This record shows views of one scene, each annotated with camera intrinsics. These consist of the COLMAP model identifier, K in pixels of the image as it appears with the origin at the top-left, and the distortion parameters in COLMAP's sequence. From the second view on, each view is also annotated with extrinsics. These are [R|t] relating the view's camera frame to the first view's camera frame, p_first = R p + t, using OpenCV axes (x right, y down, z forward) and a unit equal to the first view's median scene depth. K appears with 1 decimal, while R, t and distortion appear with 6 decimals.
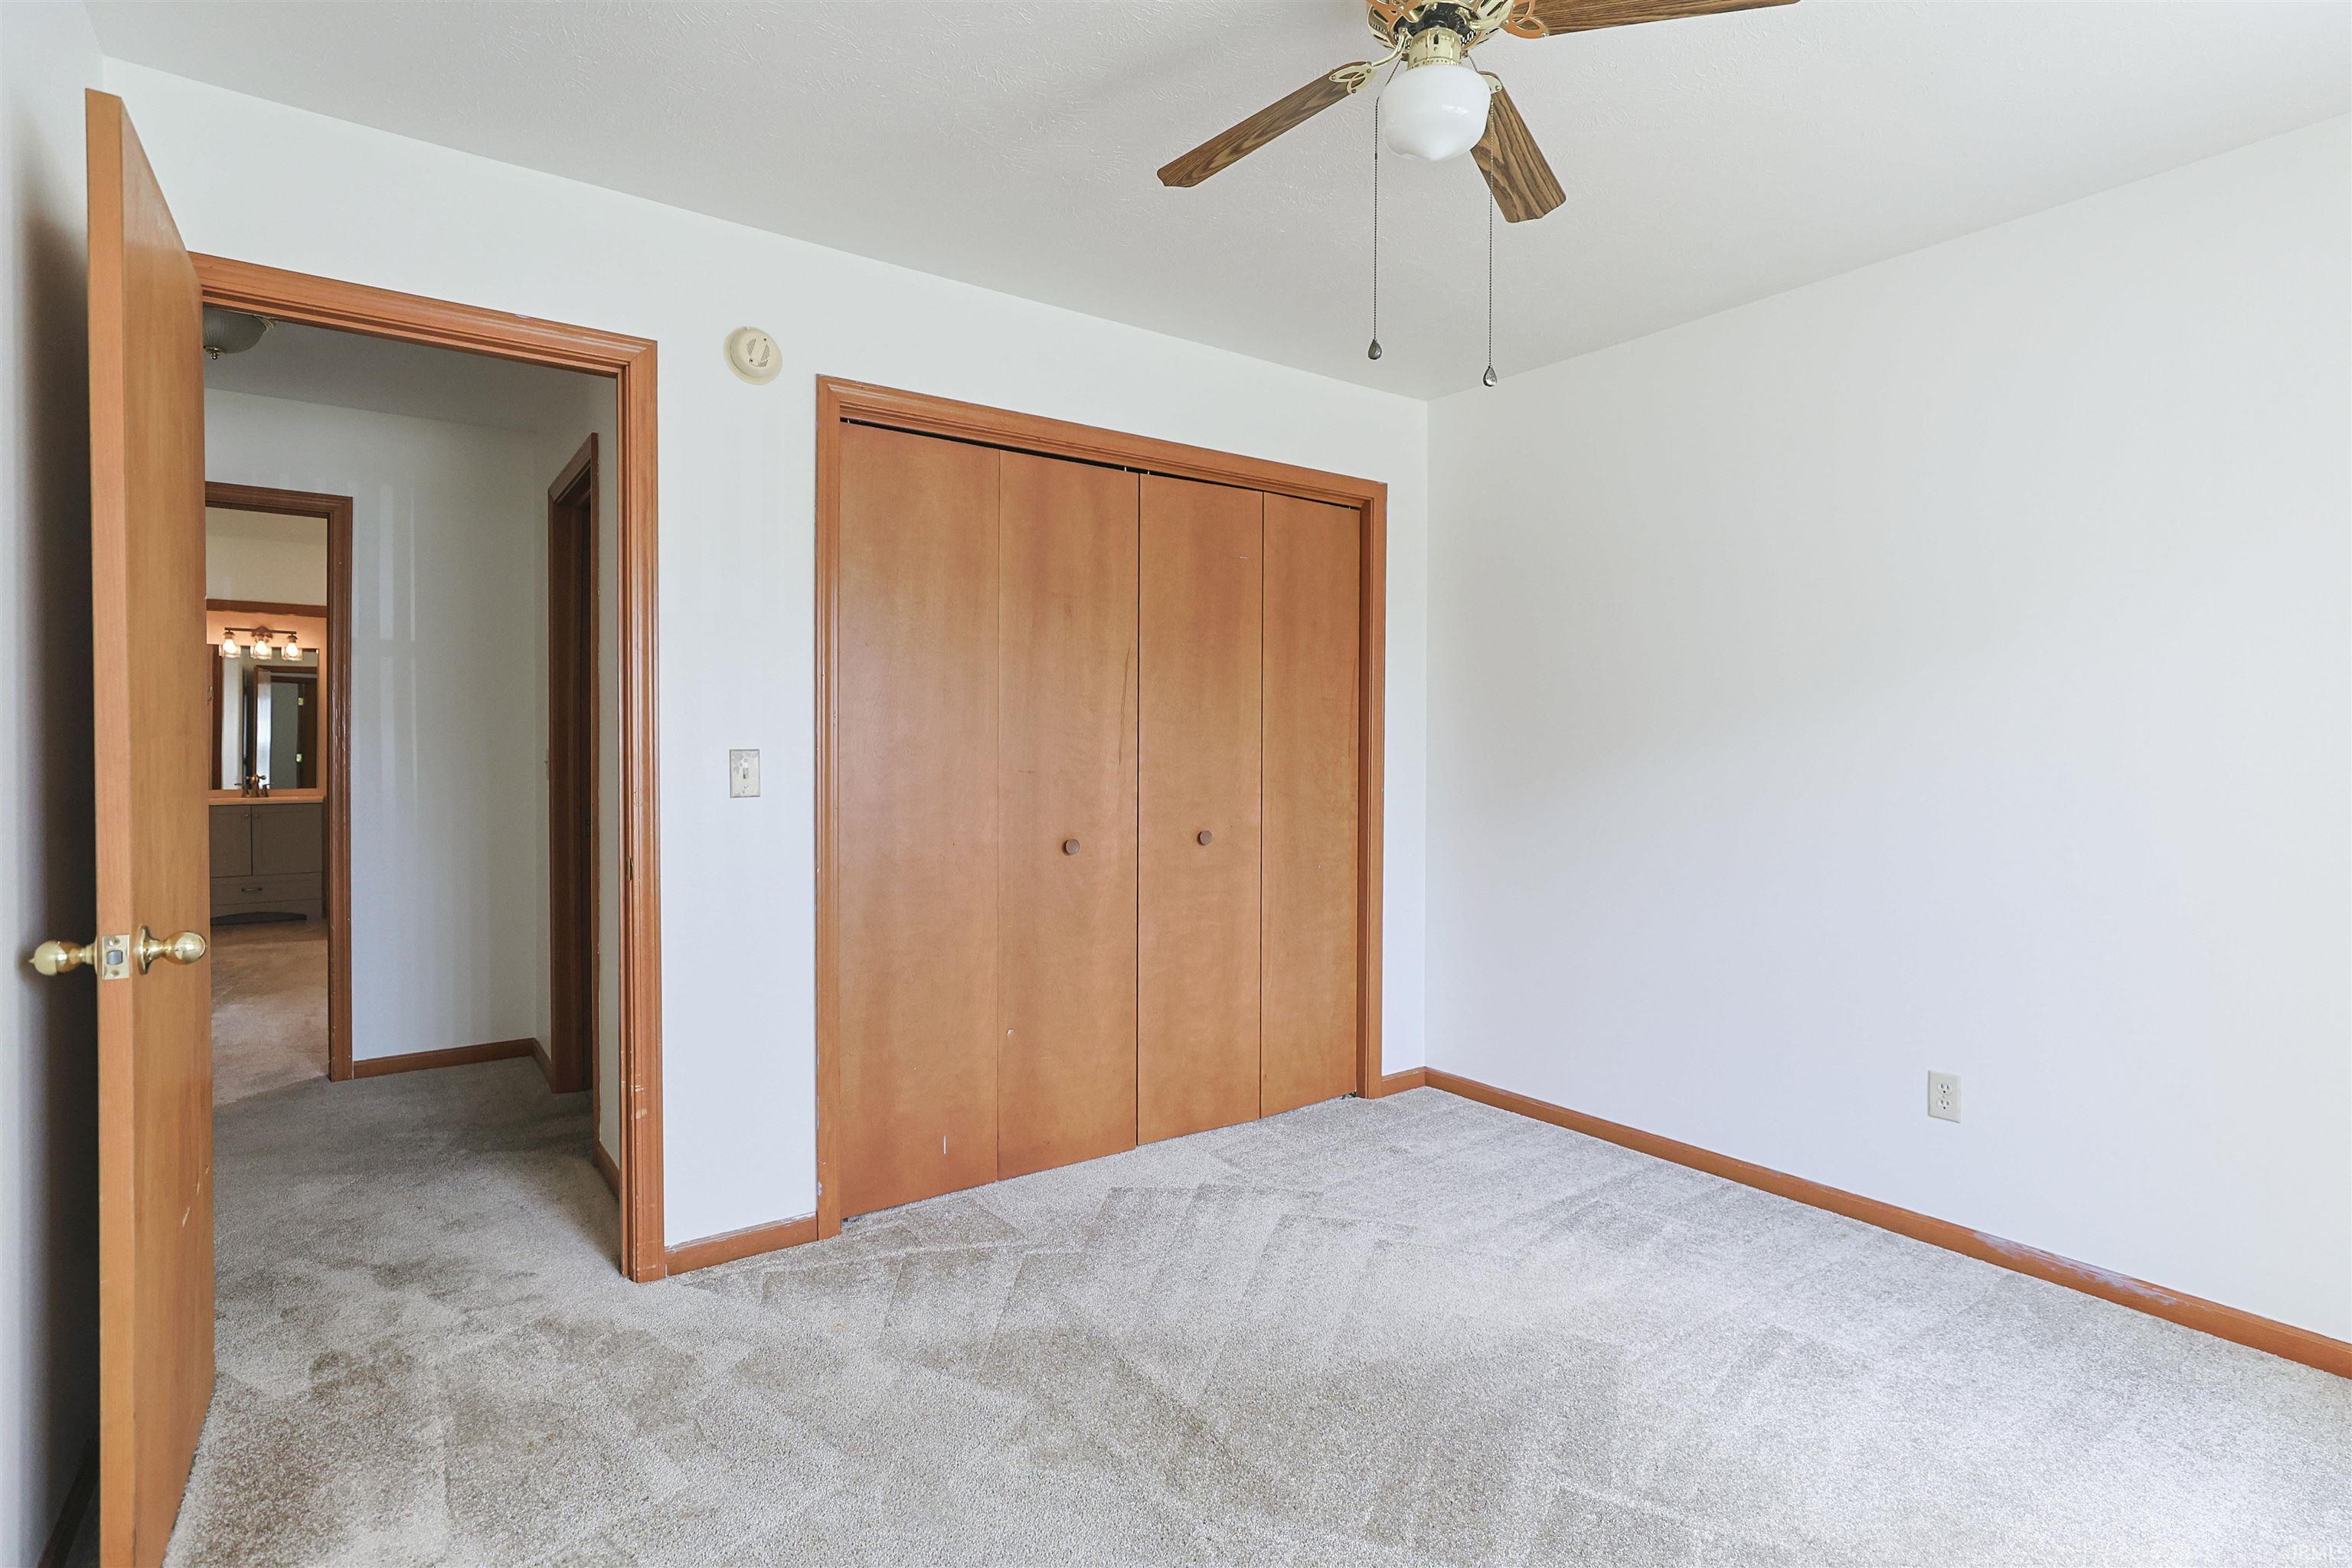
lens RADIAL K [[1135.1, 0, 1170.8], [0, 1135.1, 772.9], [0, 0, 1]] dist [0.001164, 0.000937]
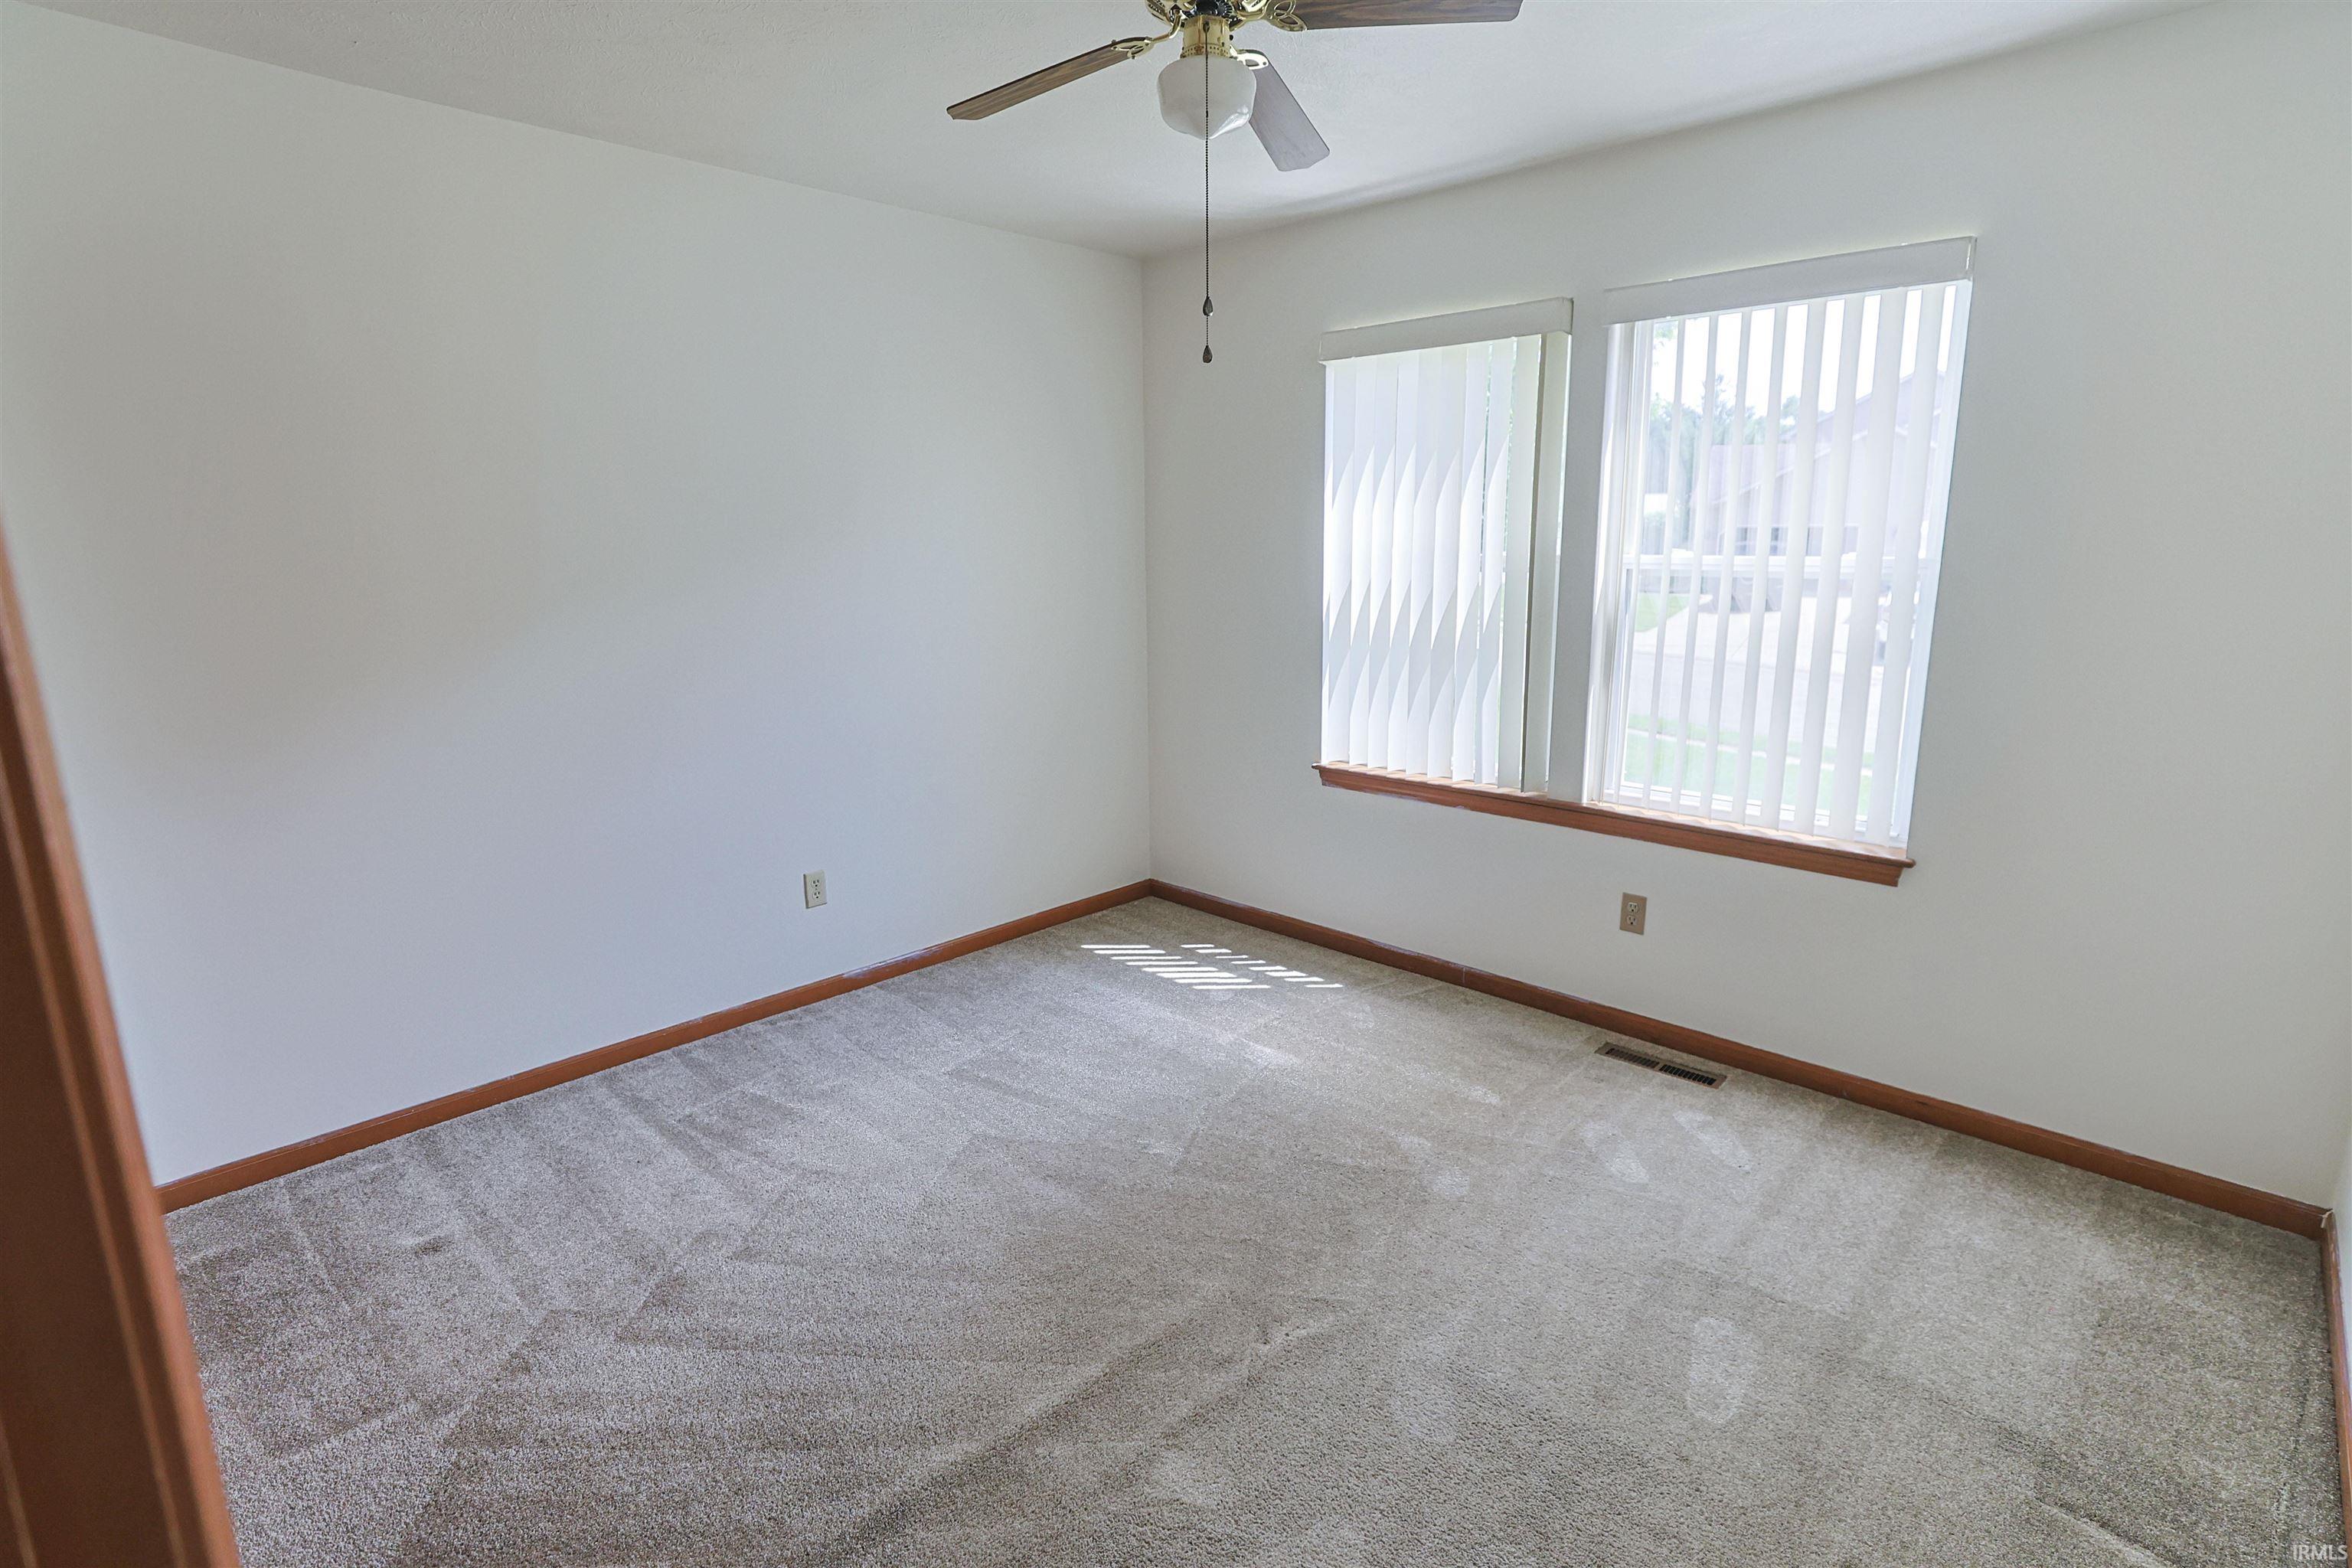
lens RADIAL K [[1135.1, 0, 1180.2], [0, 1135.1, 774.8], [0, 0, 1]] dist [0.001164, 0.000937]
pose [[-0.181894, -0.211537, 0.960295, -0.671695], [0.025226, 0.975261, 0.219612, -0.134625], [-0.982995, 0.064170, -0.172057, 0.844132]]
